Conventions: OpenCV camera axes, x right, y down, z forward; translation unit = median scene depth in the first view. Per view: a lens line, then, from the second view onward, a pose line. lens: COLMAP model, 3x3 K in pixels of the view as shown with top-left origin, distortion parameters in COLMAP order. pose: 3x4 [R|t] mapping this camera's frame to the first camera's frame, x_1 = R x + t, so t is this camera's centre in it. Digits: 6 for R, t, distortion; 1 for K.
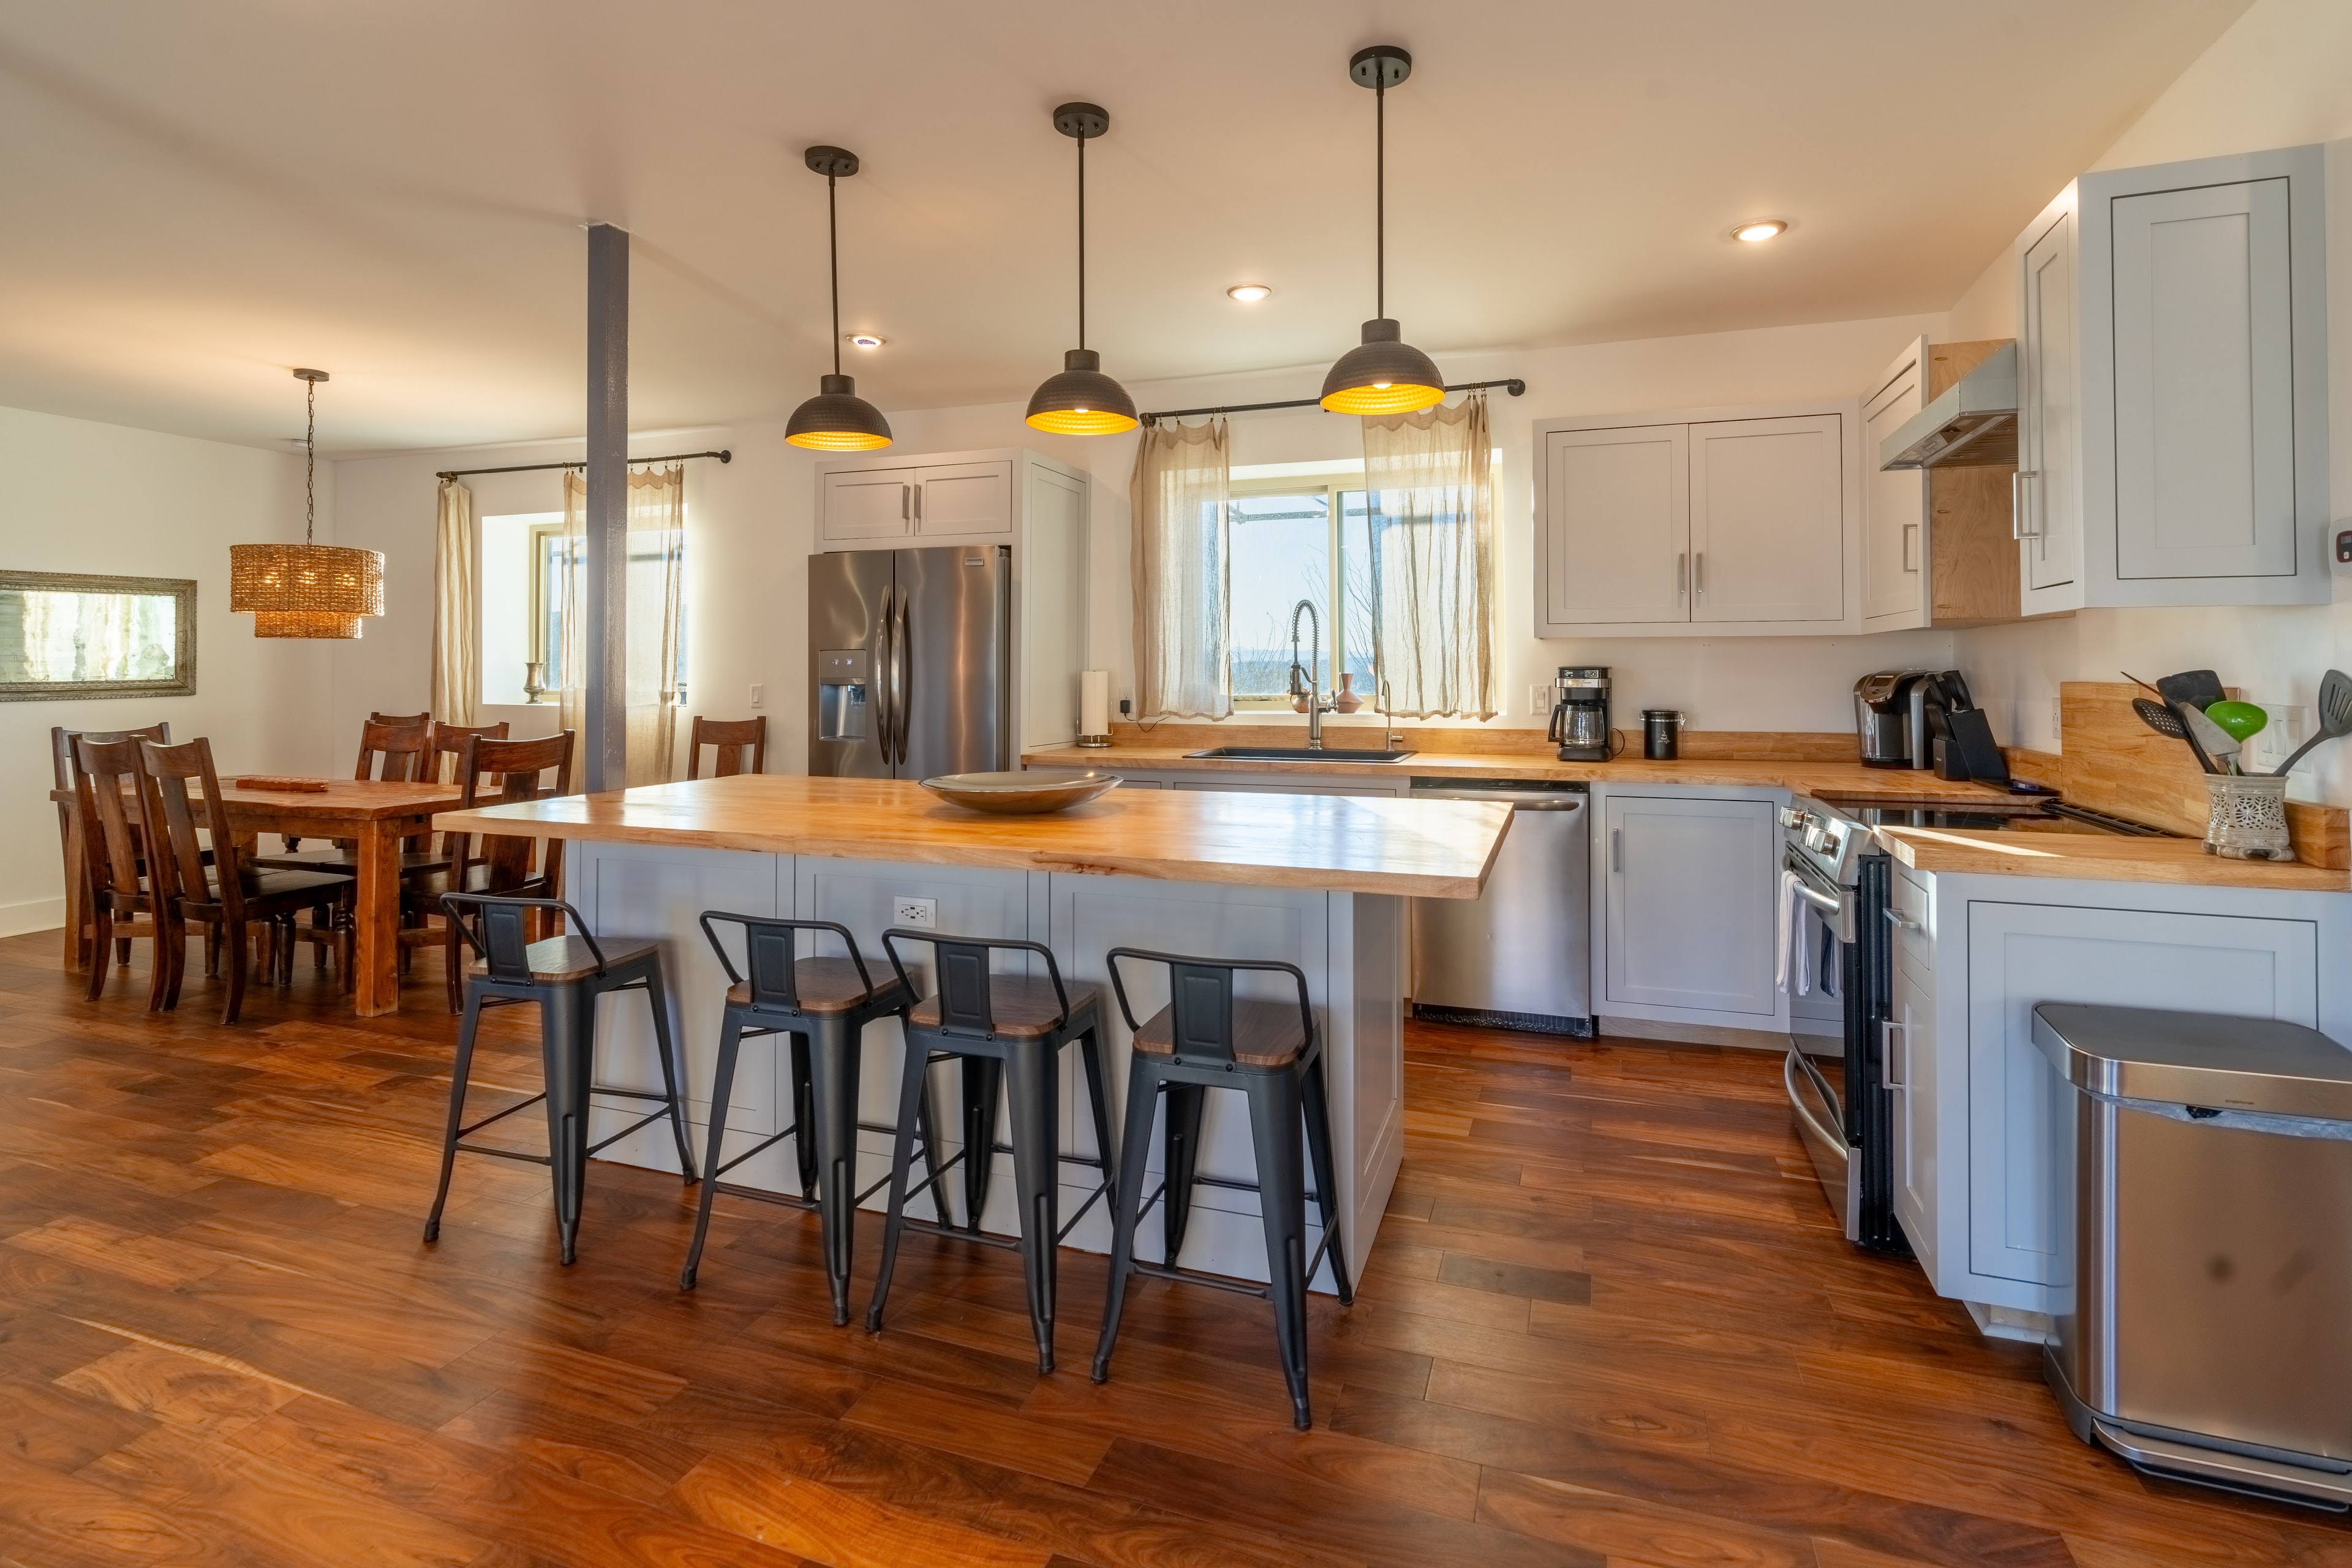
lens RADIAL K [[1139.7, 0, 1174.0], [0, 1139.7, 648.7], [0, 0, 1]] dist [-0.001282, 0.000014]
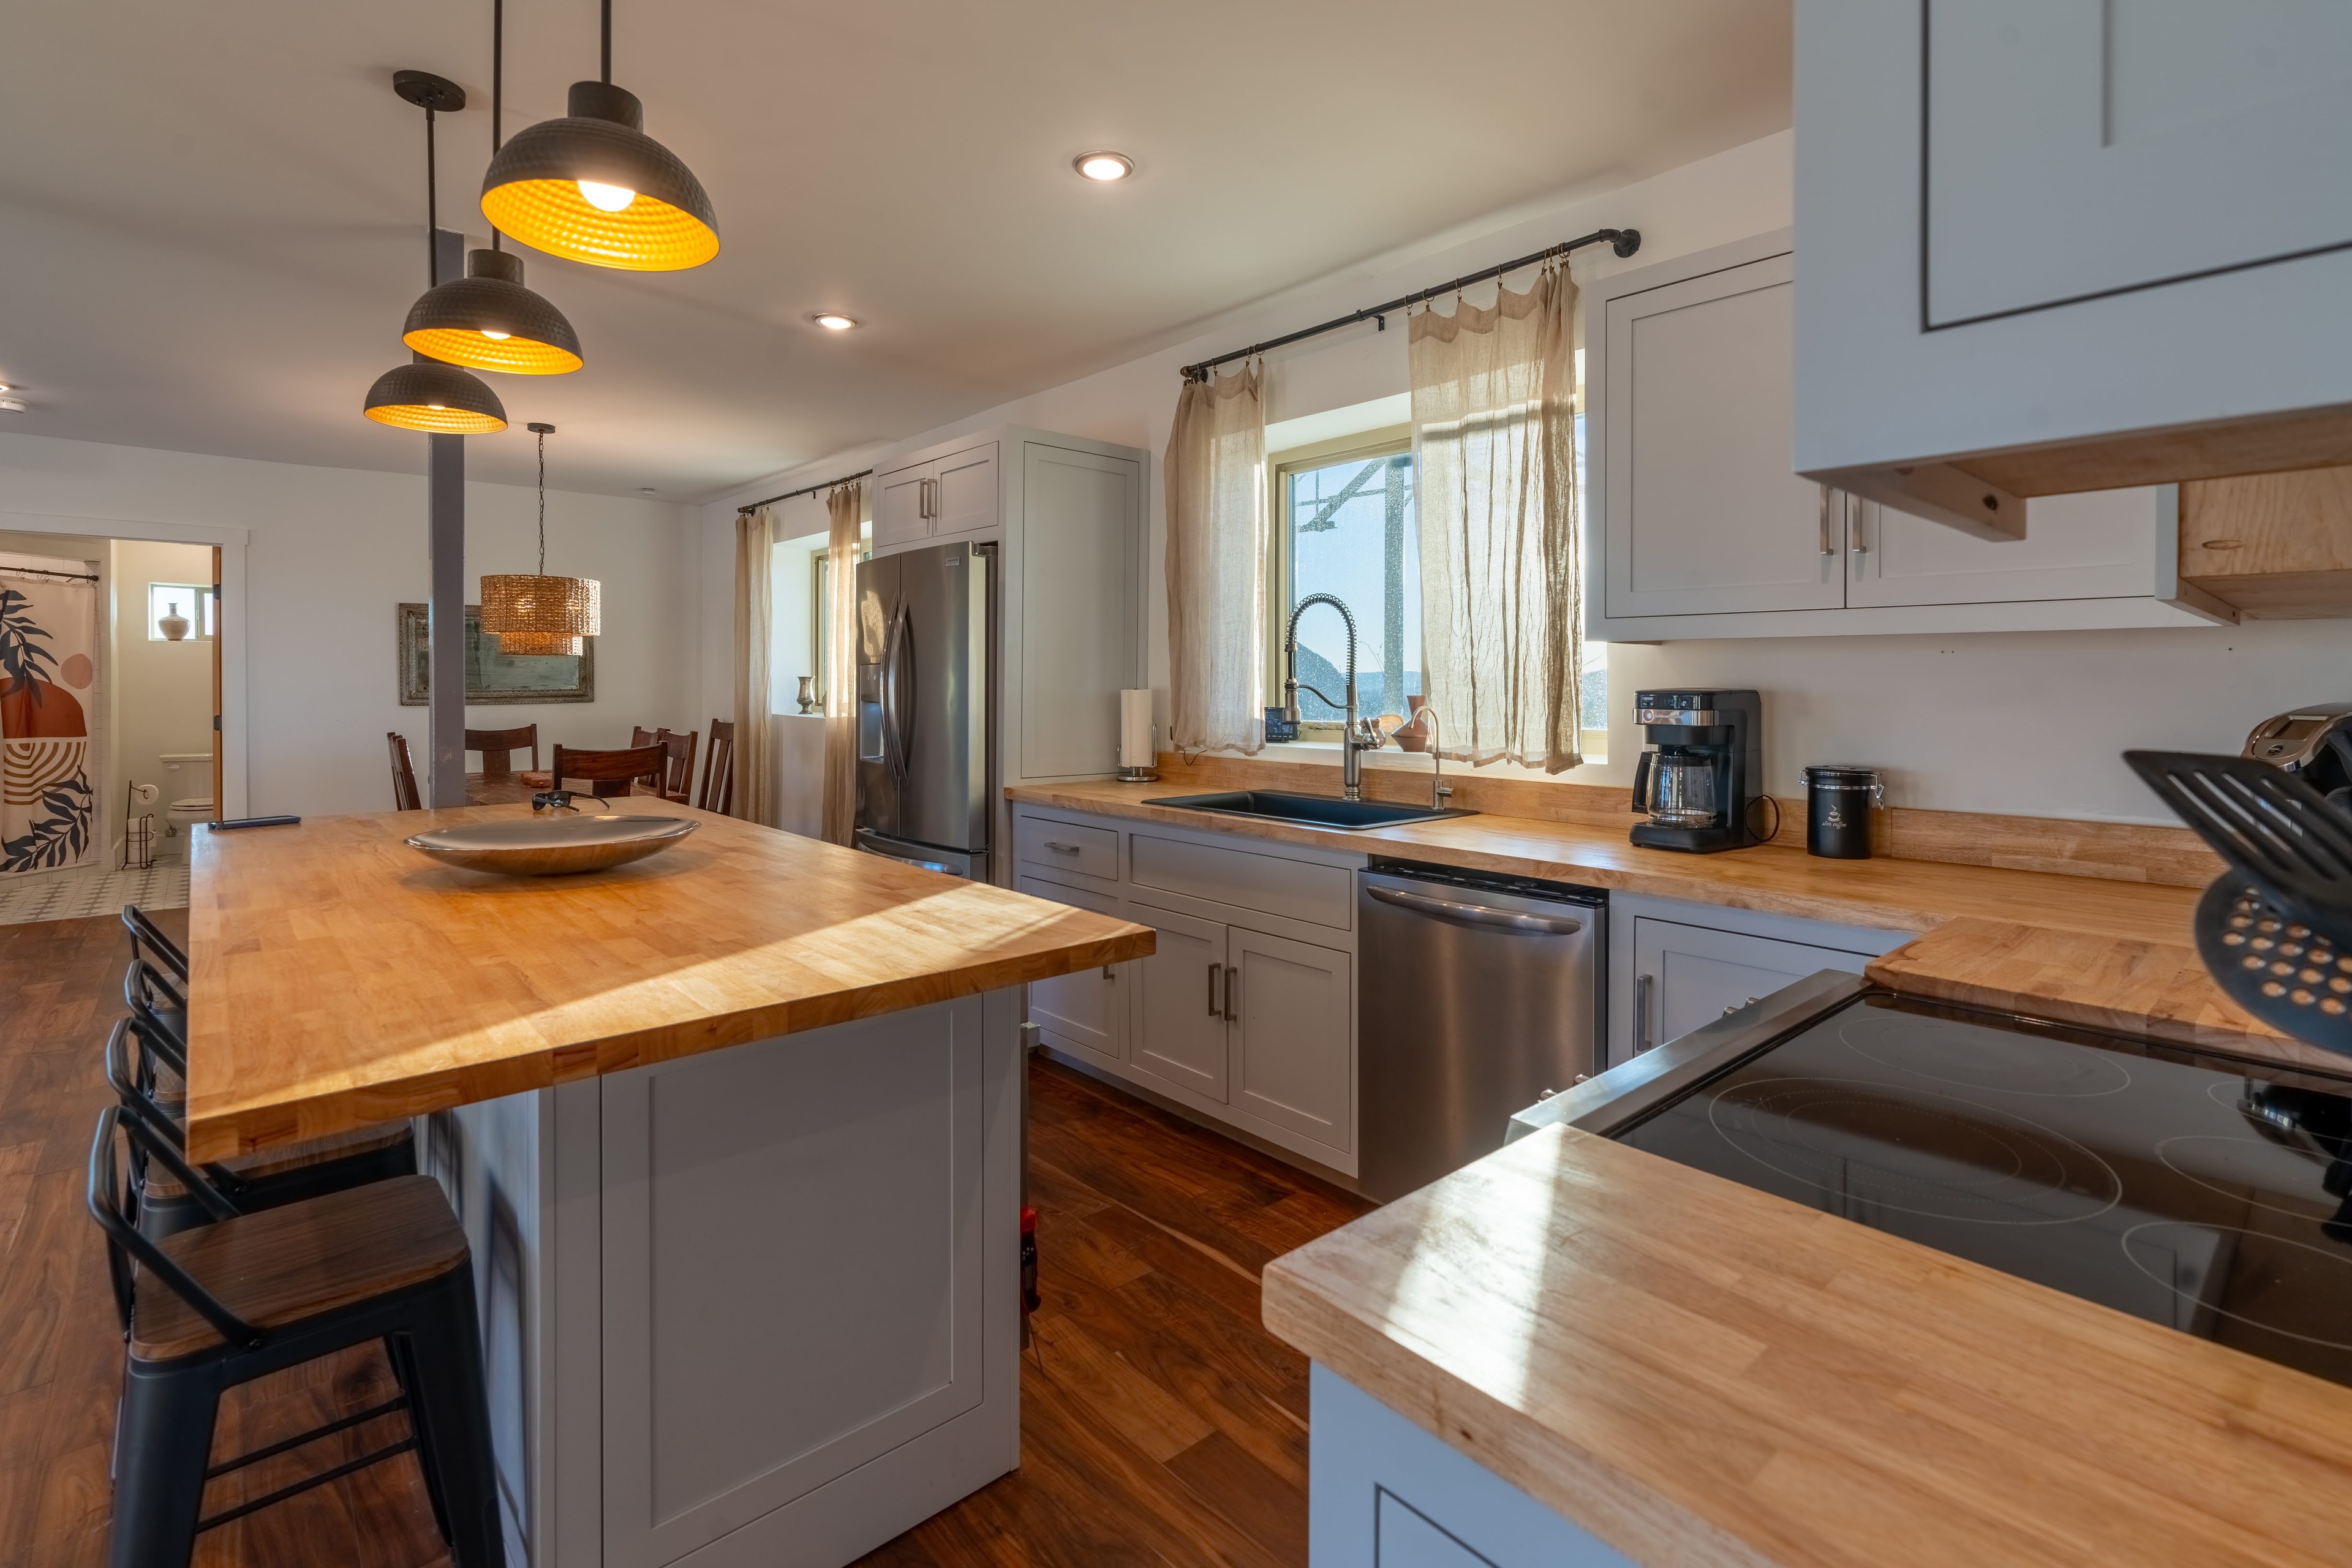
lens RADIAL K [[1097.1, 0, 1178.8], [0, 1097.1, 683.4], [0, 0, 1]] dist [0.000552, -0.000128]
pose [[0.878771, 0.006509, -0.477199, 0.372047], [0.001413, 0.999867, 0.016239, 0.002900], [0.477242, -0.014945, 0.878645, 0.347503]]
